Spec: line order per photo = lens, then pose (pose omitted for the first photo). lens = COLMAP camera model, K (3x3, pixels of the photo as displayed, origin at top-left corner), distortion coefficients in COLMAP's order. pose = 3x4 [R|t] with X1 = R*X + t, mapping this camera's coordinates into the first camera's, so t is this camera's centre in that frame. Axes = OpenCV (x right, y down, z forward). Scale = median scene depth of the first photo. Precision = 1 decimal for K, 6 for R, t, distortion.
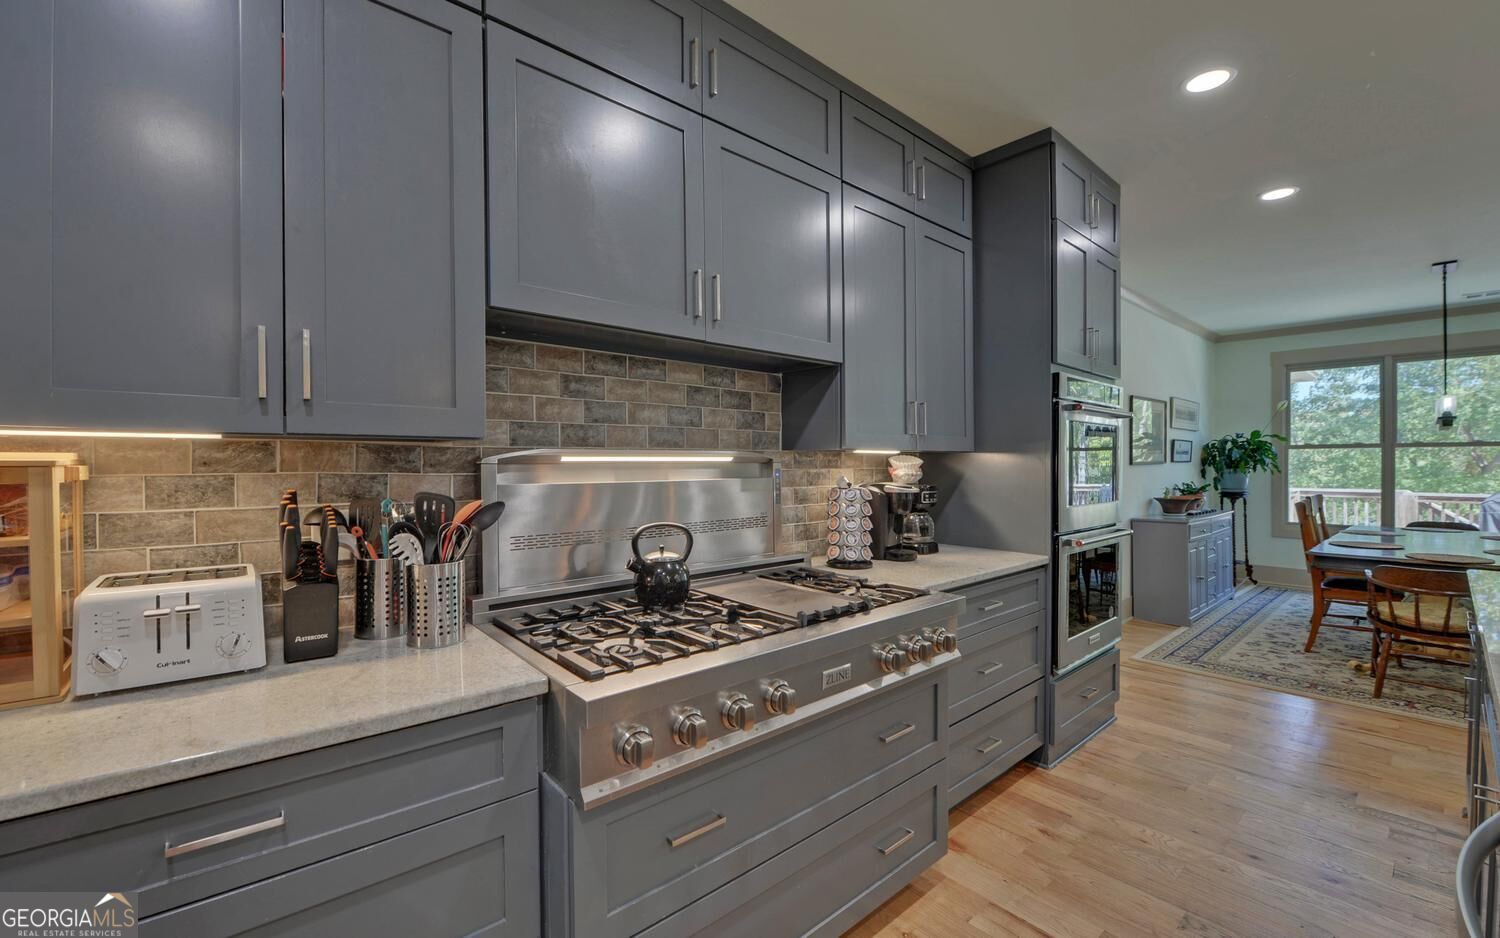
lens RADIAL K [[599.0, 0, 751.8], [0, 599.0, 485.4], [0, 0, 1]] dist [-0.001143, -0.000175]
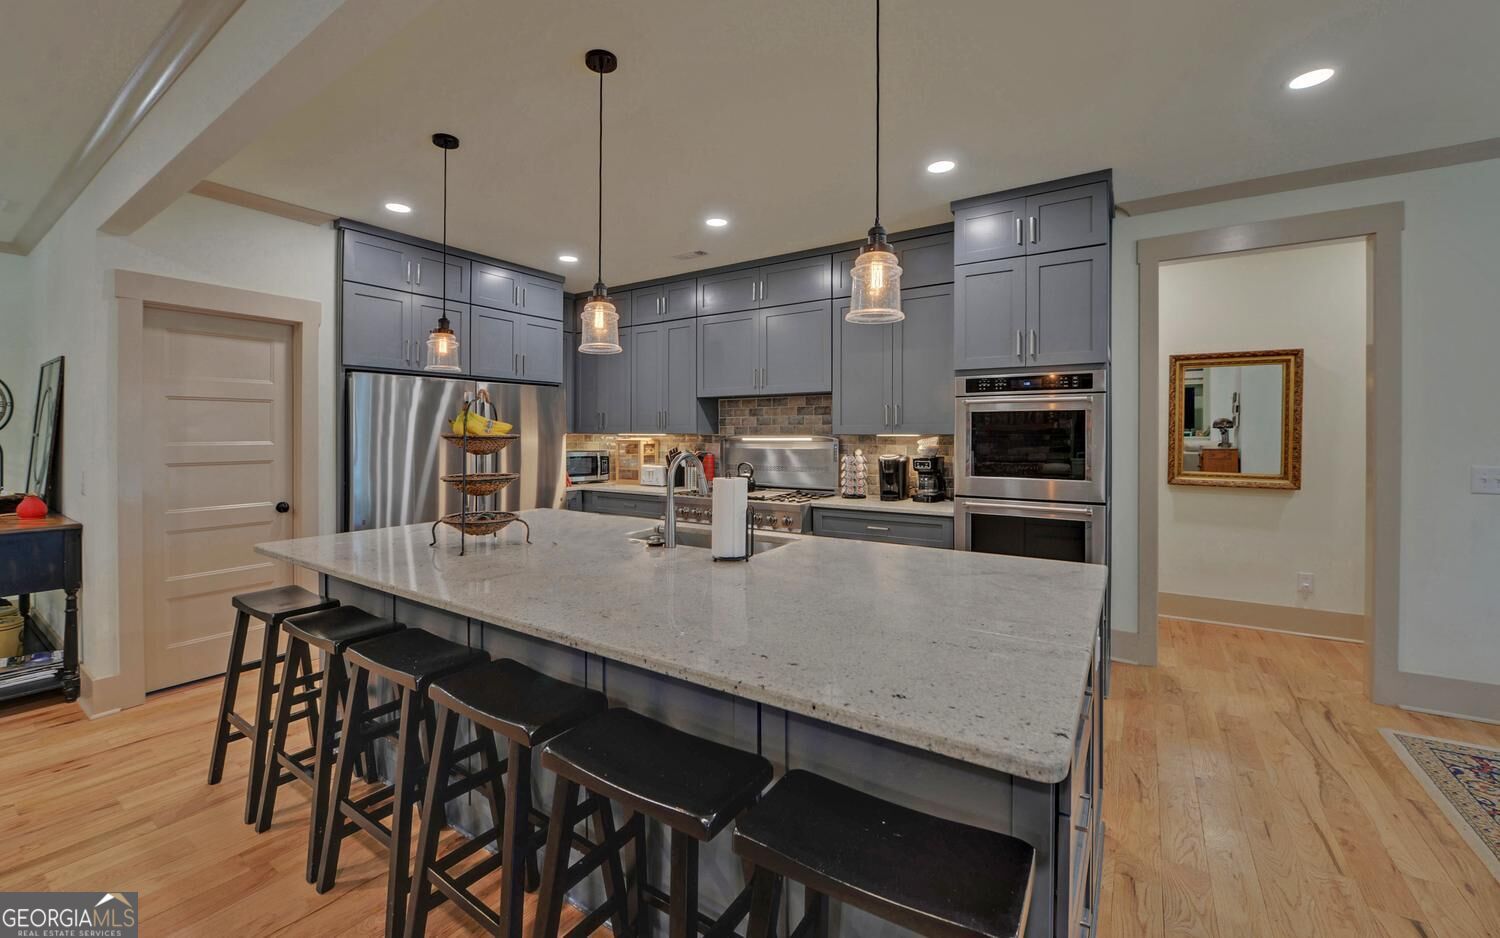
lens RADIAL K [[598.0, 0, 736.9], [0, 598.0, 442.0], [0, 0, 1]] dist [0.000461, -0.000007]
pose [[0.264298, 0.000709, -0.964441, 2.848216], [-0.040743, 0.999115, -0.010431, -0.001113], [0.963580, 0.042051, 0.264093, 0.264394]]
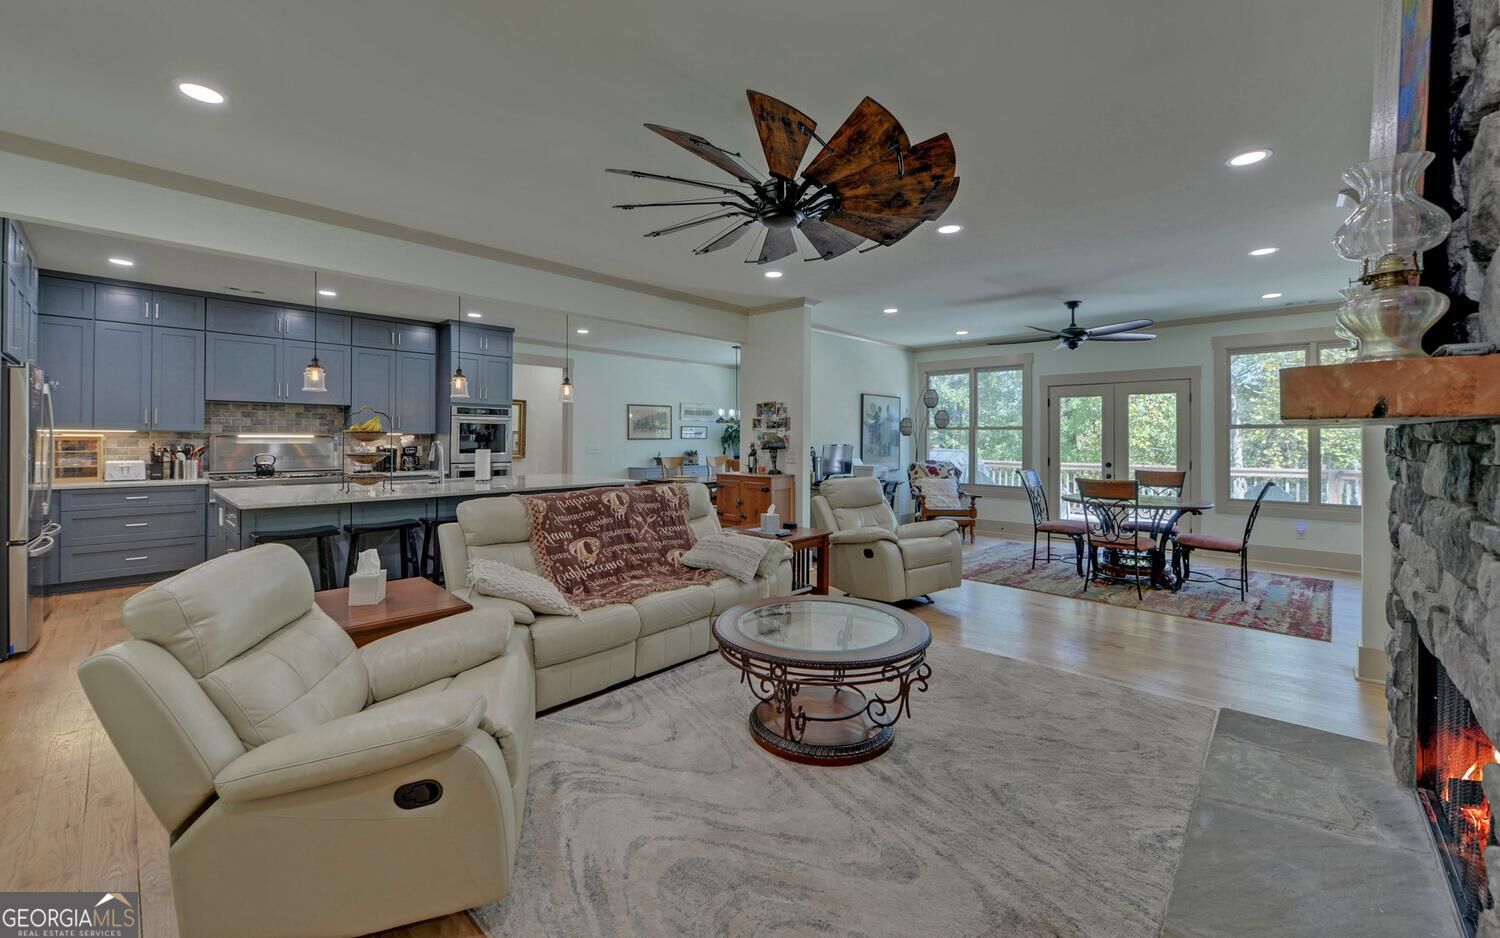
lens RADIAL K [[598.0, 0, 736.9], [0, 598.0, 442.0], [0, 0, 1]] dist [0.000461, -0.000007]
pose [[0.995244, -0.007777, 0.097103, 2.640011], [0.011963, 0.999021, -0.042596, 0.206044], [-0.096677, 0.043555, 0.994362, -3.250549]]
